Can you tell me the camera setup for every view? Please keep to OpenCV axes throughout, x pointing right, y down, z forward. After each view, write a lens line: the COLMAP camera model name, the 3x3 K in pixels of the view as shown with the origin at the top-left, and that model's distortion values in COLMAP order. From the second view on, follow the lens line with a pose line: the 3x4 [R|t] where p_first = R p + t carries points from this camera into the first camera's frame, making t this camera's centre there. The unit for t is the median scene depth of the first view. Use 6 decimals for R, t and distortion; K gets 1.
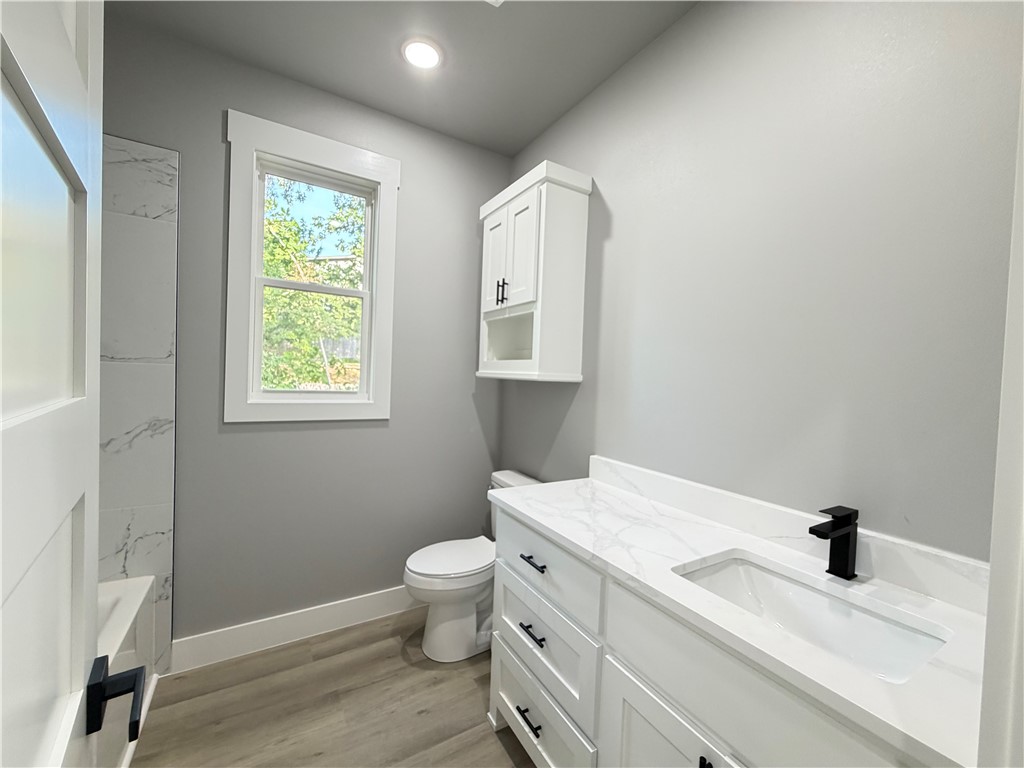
lens RADIAL K [[408.4, 0, 512.0], [0, 408.4, 384.0], [0, 0, 1]] dist [0.007587, -0.000283]
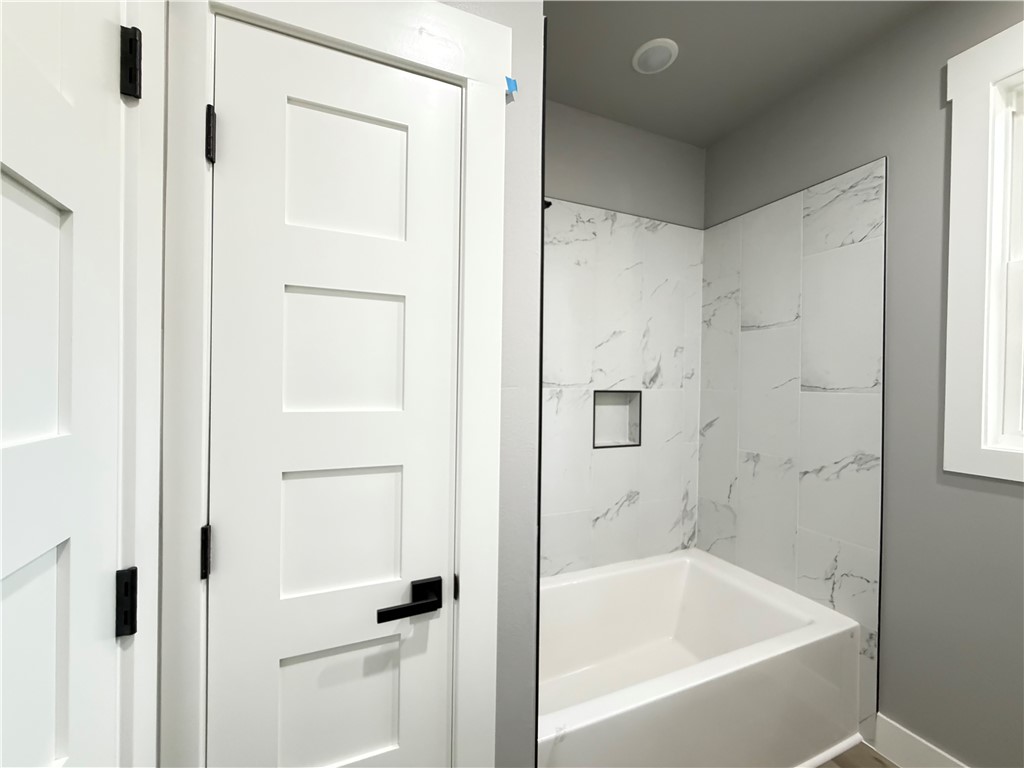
lens RADIAL K [[408.4, 0, 512.0], [0, 408.4, 384.0], [0, 0, 1]] dist [0.007587, -0.000283]
pose [[-0.110754, -0.034464, -0.993250, 0.152043], [-0.036279, 0.998873, -0.030614, -0.013850], [0.993185, 0.032644, -0.111879, 0.313186]]
